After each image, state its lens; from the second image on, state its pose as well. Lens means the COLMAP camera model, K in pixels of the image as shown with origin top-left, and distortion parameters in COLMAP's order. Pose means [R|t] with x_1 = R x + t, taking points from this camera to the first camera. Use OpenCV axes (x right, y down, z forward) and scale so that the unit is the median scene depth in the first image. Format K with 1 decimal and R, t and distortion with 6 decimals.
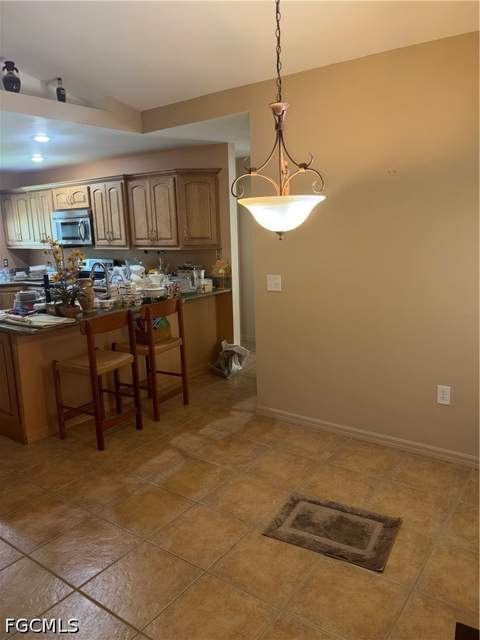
lens RADIAL K [[478.0, 0, 237.9], [0, 478.0, 317.1], [0, 0, 1]] dist [0.049117, -0.037947]
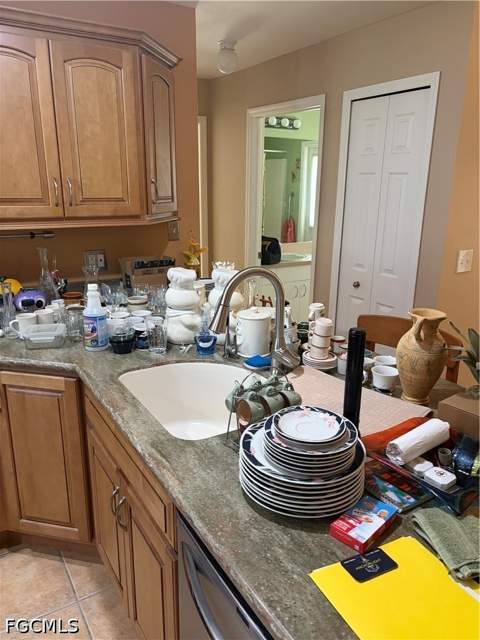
lens RADIAL K [[478.0, 0, 237.9], [0, 478.0, 317.1], [0, 0, 1]] dist [0.049117, -0.037947]
pose [[0.380751, -0.220115, 0.898097, -0.626507], [0.158368, 0.972426, 0.171192, -0.144807], [-0.911015, 0.077048, 0.405111, 0.895936]]
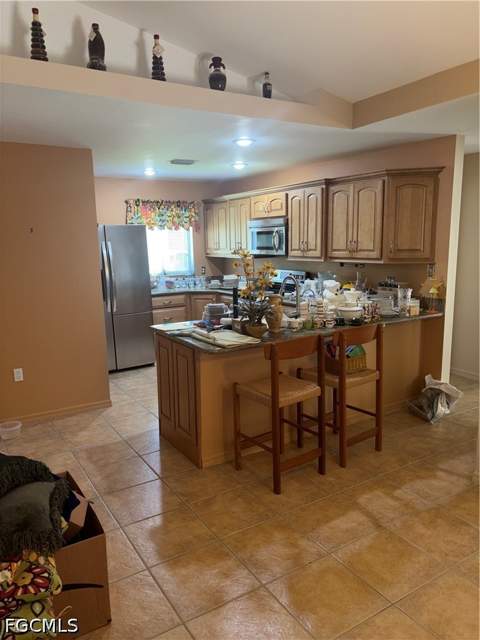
lens RADIAL K [[478.0, 0, 237.9], [0, 478.0, 317.1], [0, 0, 1]] dist [0.049117, -0.037947]
pose [[0.925429, 0.075665, -0.371290, -0.042239], [-0.081609, 0.996664, -0.000299, -0.029246], [0.370029, 0.030577, 0.928517, 0.132229]]
